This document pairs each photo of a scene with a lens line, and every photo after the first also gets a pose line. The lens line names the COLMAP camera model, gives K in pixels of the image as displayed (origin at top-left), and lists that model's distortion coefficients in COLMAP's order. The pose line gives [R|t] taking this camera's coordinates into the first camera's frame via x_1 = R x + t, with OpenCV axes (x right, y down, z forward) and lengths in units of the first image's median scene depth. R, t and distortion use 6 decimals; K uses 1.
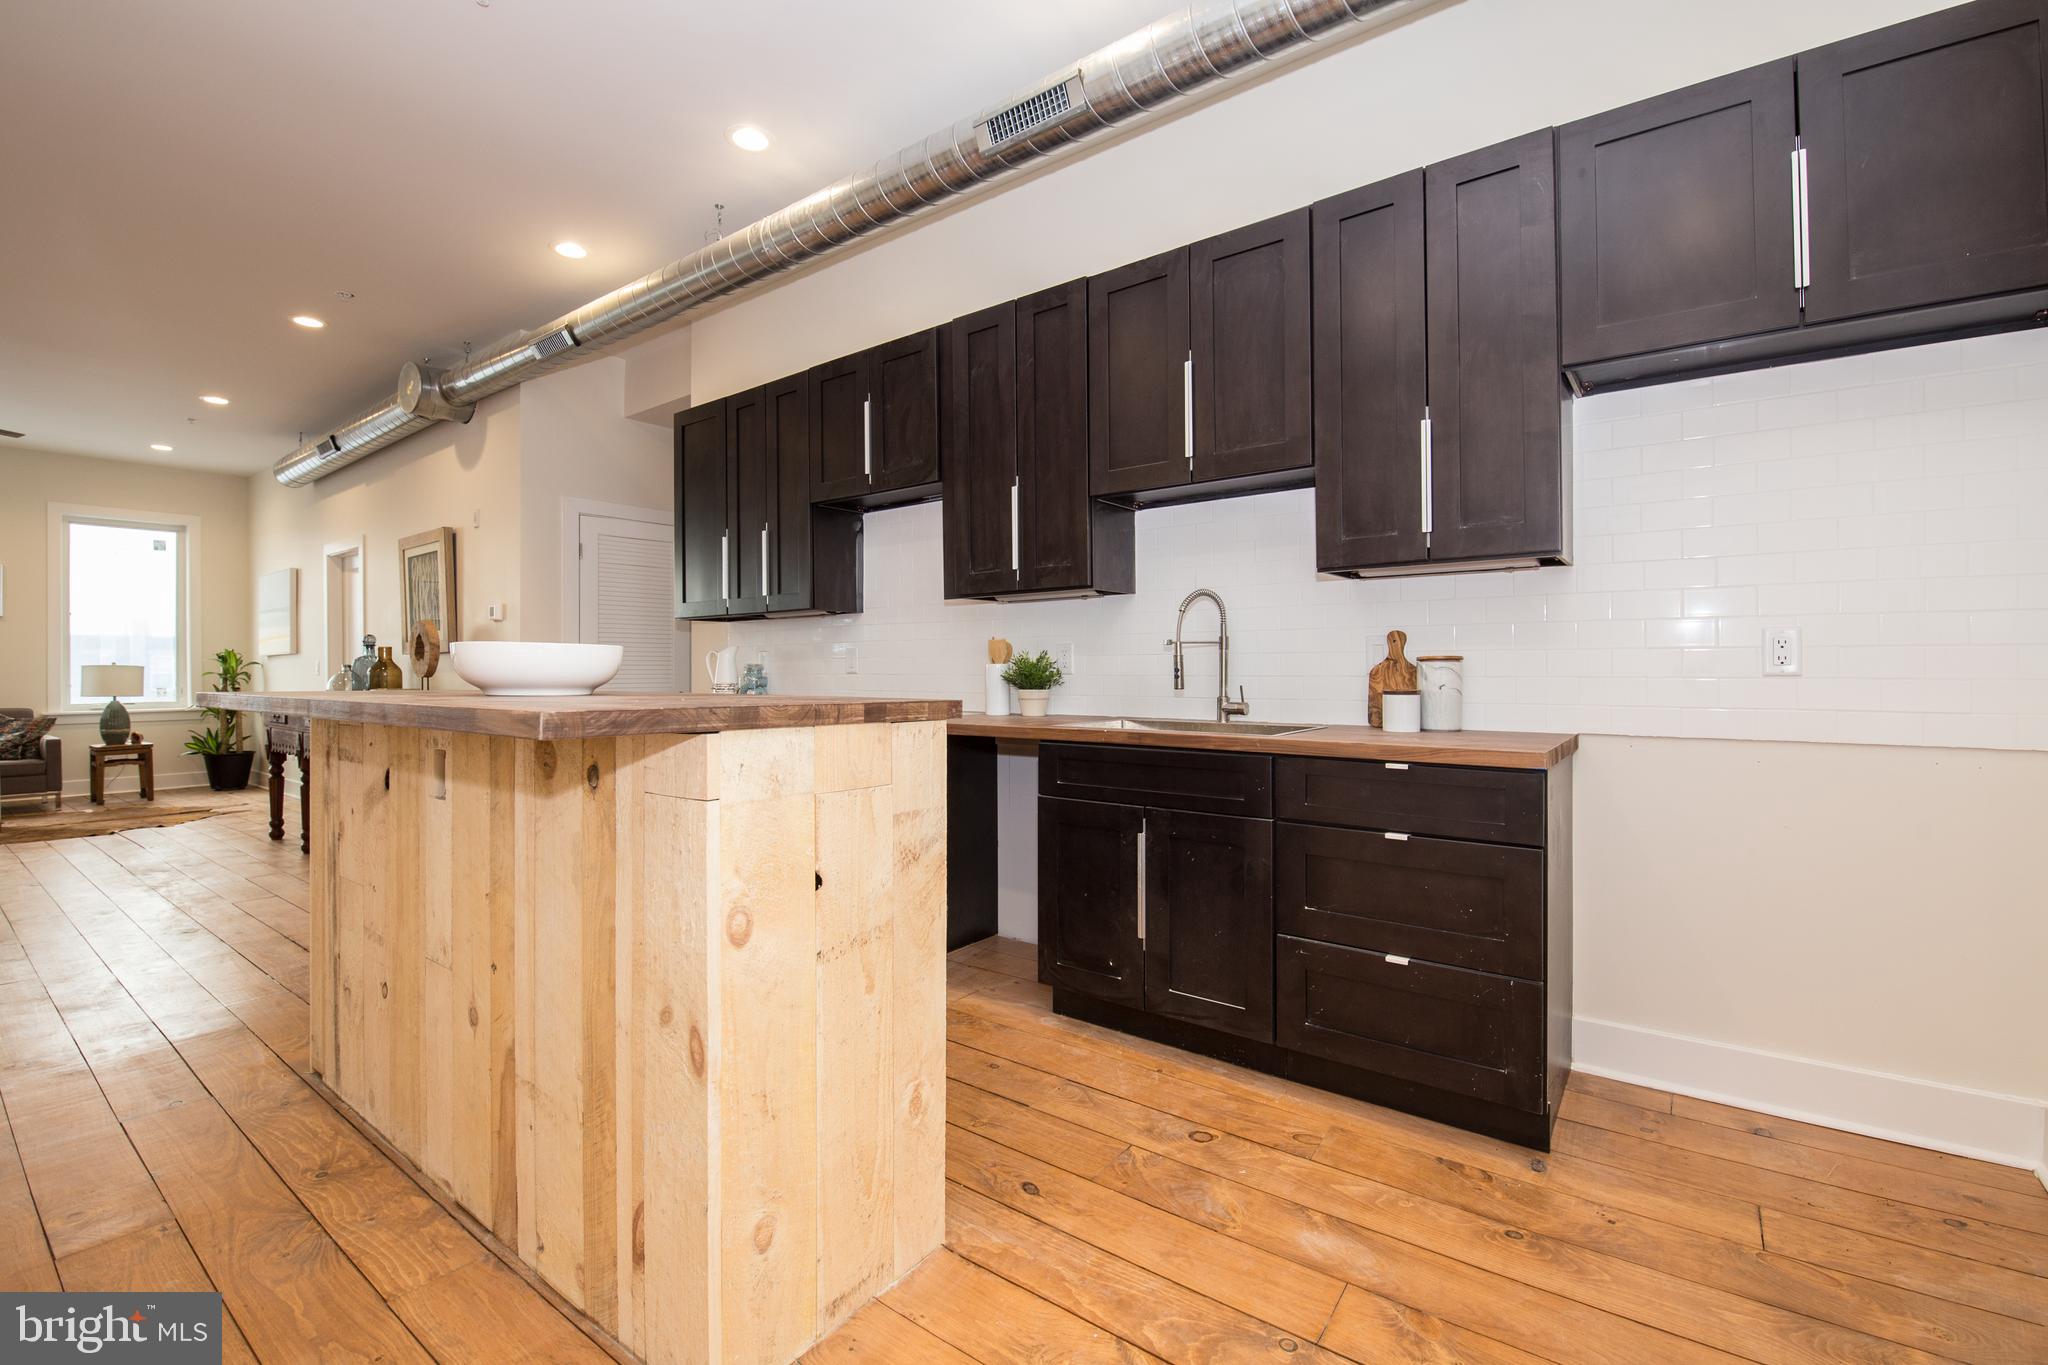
lens RADIAL K [[887.1, 0, 1019.4], [0, 887.1, 664.8], [0, 0, 1]] dist [-0.001532, -0.010083]
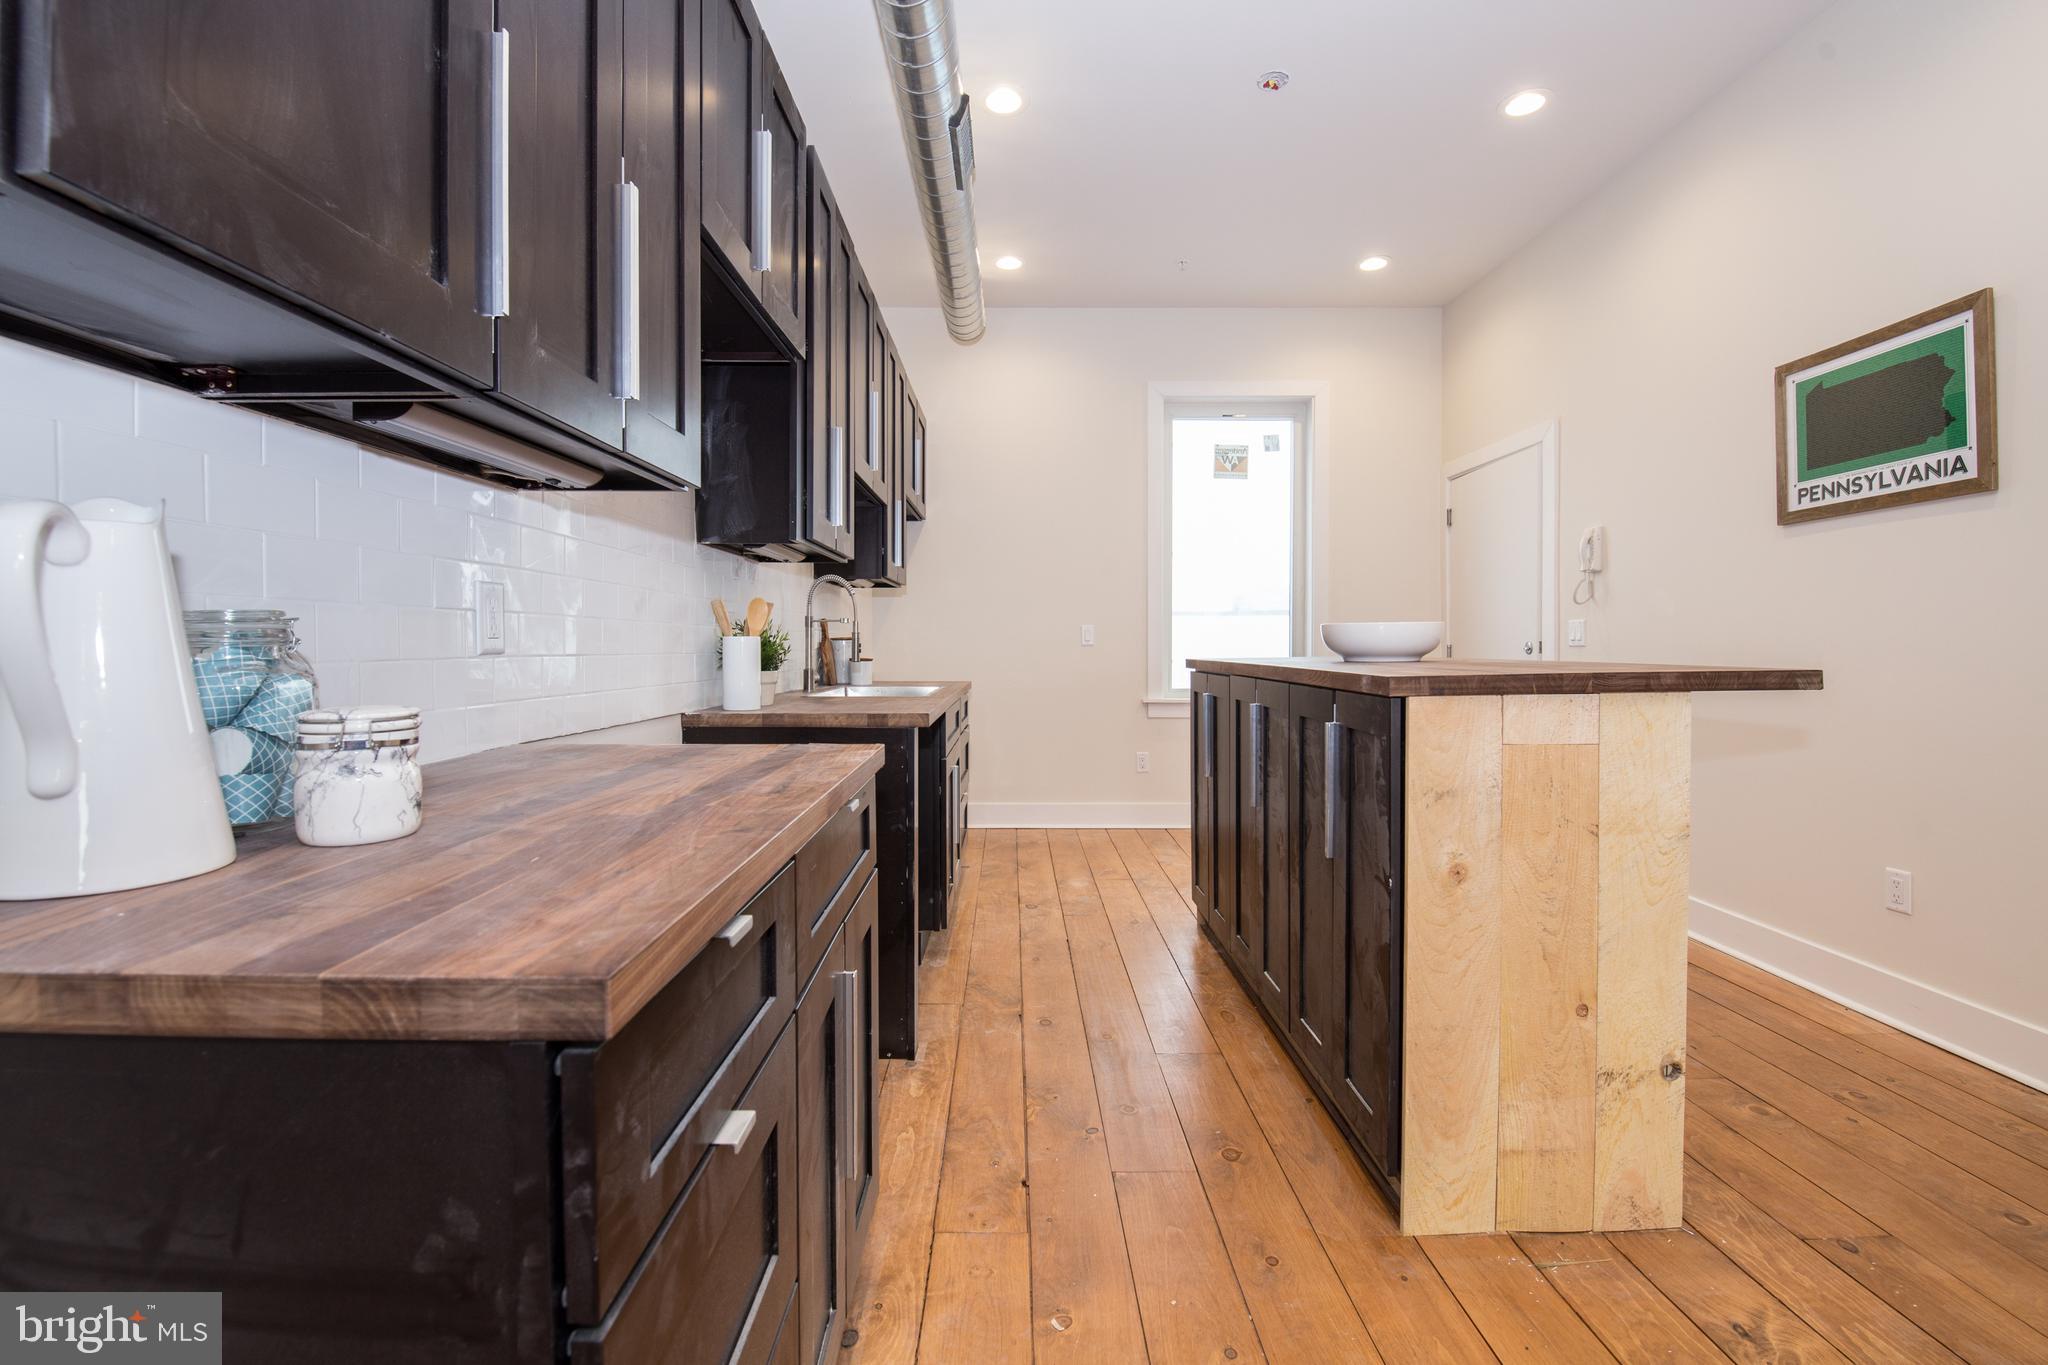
lens RADIAL K [[887.1, 0, 1019.4], [0, 887.1, 664.8], [0, 0, 1]] dist [-0.001532, -0.010083]
pose [[-0.608477, -0.013394, 0.793459, -0.771750], [0.000418, 0.999852, 0.017198, 0.010068], [-0.793572, 0.010797, -0.608381, 1.362961]]
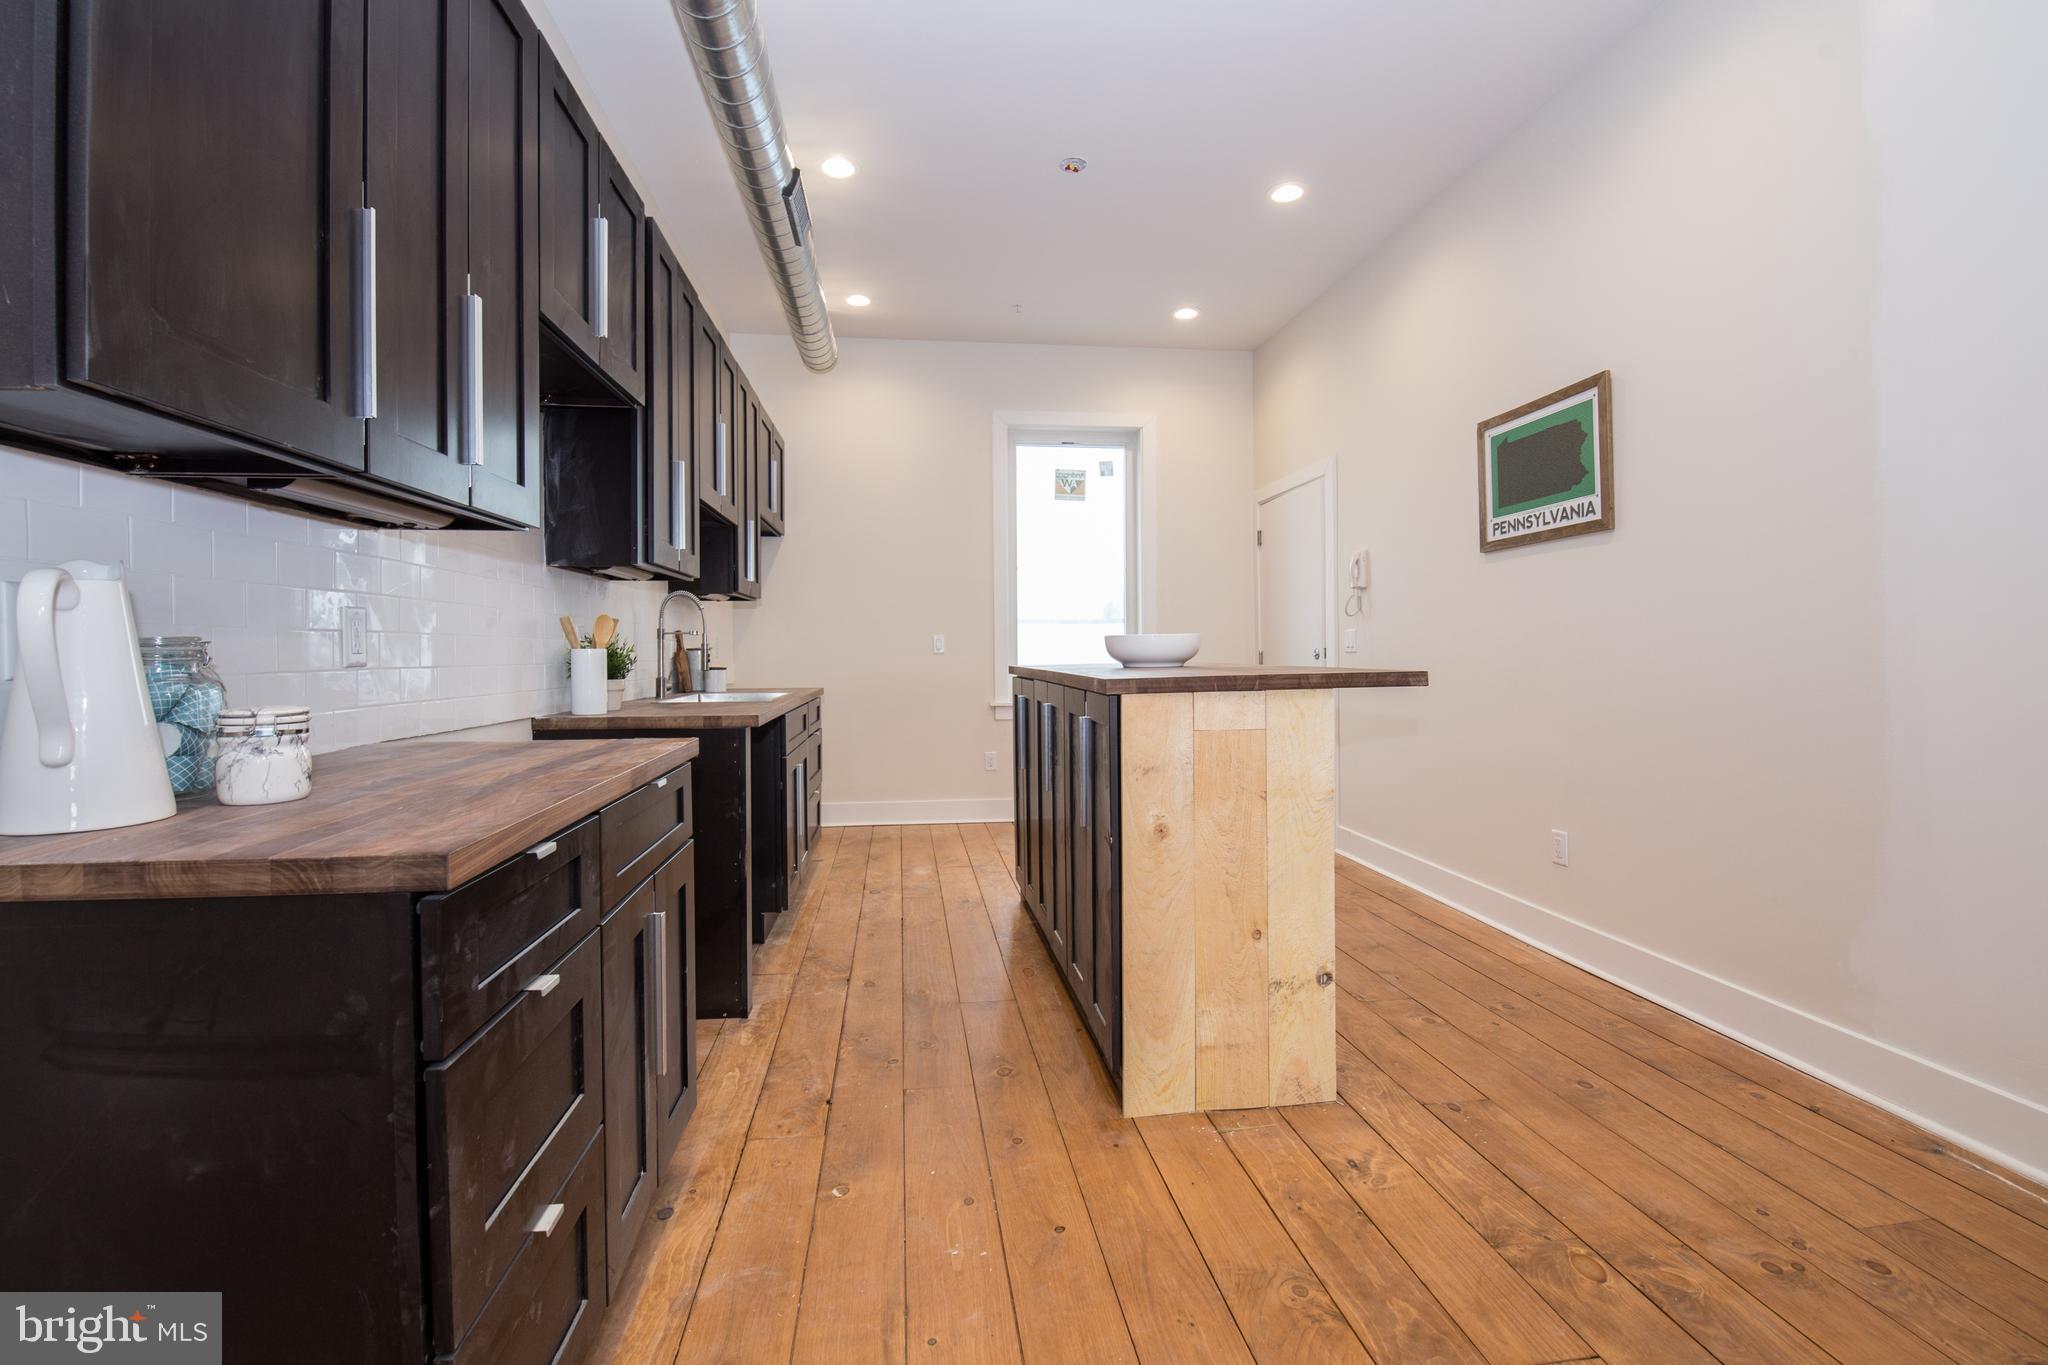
lens RADIAL K [[886.9, 0, 1010.7], [0, 886.9, 664.3], [0, 0, 1]] dist [0.000319, -0.010650]
pose [[-0.695064, -0.002059, 0.718945, -0.916145], [0.006573, 0.999936, 0.009218, 0.008272], [-0.718918, 0.011133, -0.695006, 1.389637]]
